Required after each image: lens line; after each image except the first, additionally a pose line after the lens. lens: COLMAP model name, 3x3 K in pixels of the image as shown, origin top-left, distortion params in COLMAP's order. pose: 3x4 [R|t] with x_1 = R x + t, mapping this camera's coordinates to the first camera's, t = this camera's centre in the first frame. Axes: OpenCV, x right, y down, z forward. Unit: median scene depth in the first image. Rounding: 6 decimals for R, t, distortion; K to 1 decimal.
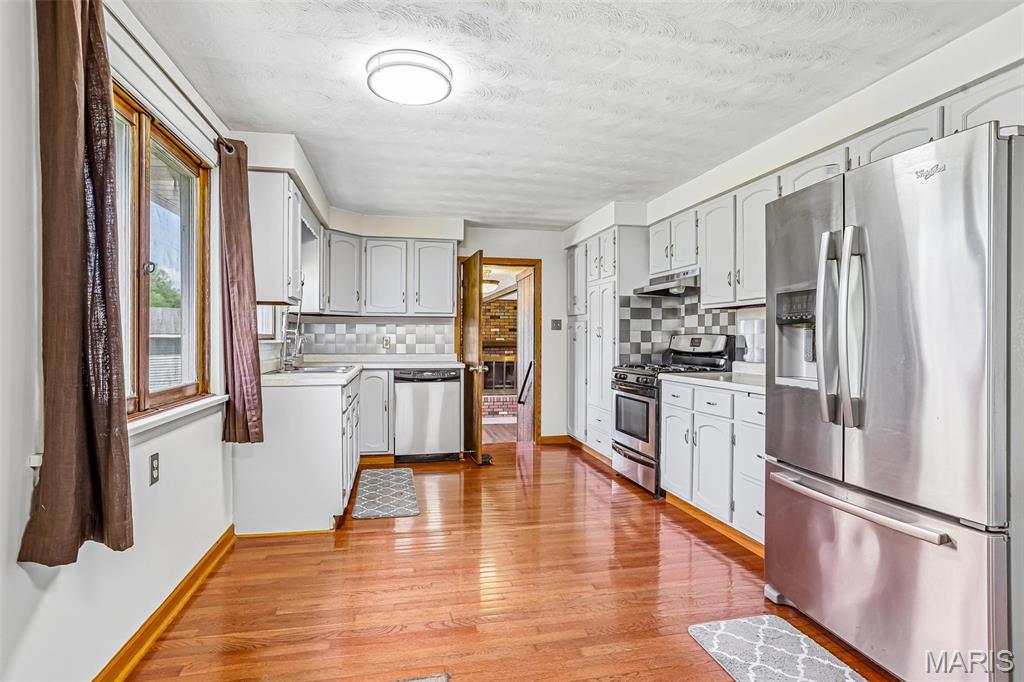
lens RADIAL K [[516.9, 0, 498.0], [0, 516.9, 338.2], [0, 0, 1]] dist [-0.050401, 0.036968]
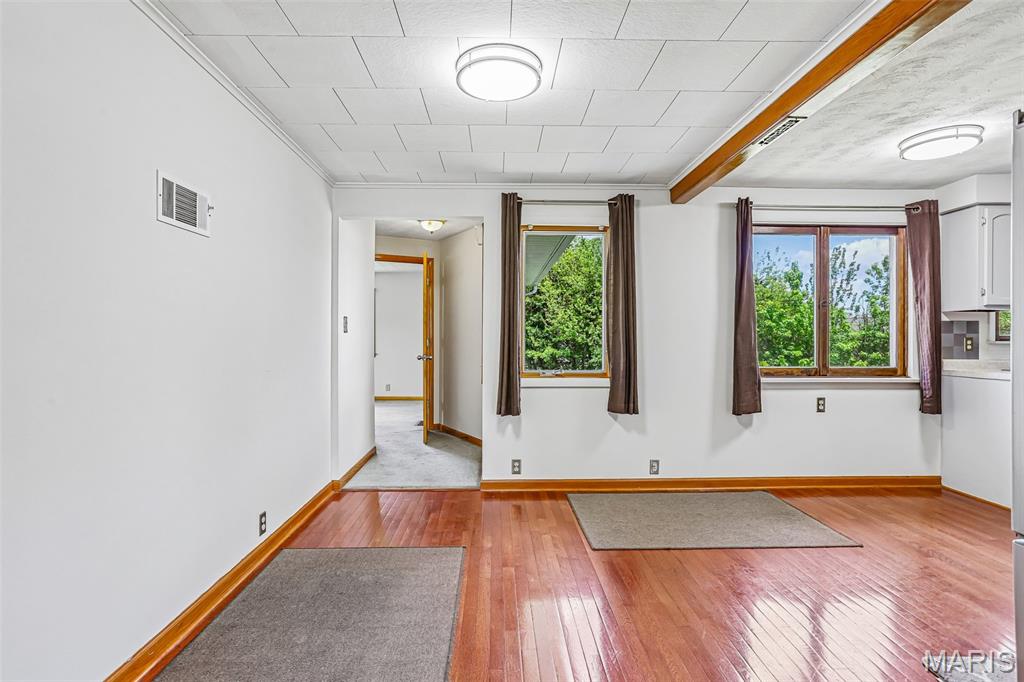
lens RADIAL K [[509.9, 0, 508.5], [0, 509.9, 339.6], [0, 0, 1]] dist [-0.052873, 0.036321]
pose [[-0.178408, -0.000201, -0.983957, 0.701610], [-0.002174, 0.999998, 0.000189, 0.002054], [0.983954, 0.002173, -0.178408, 0.072236]]
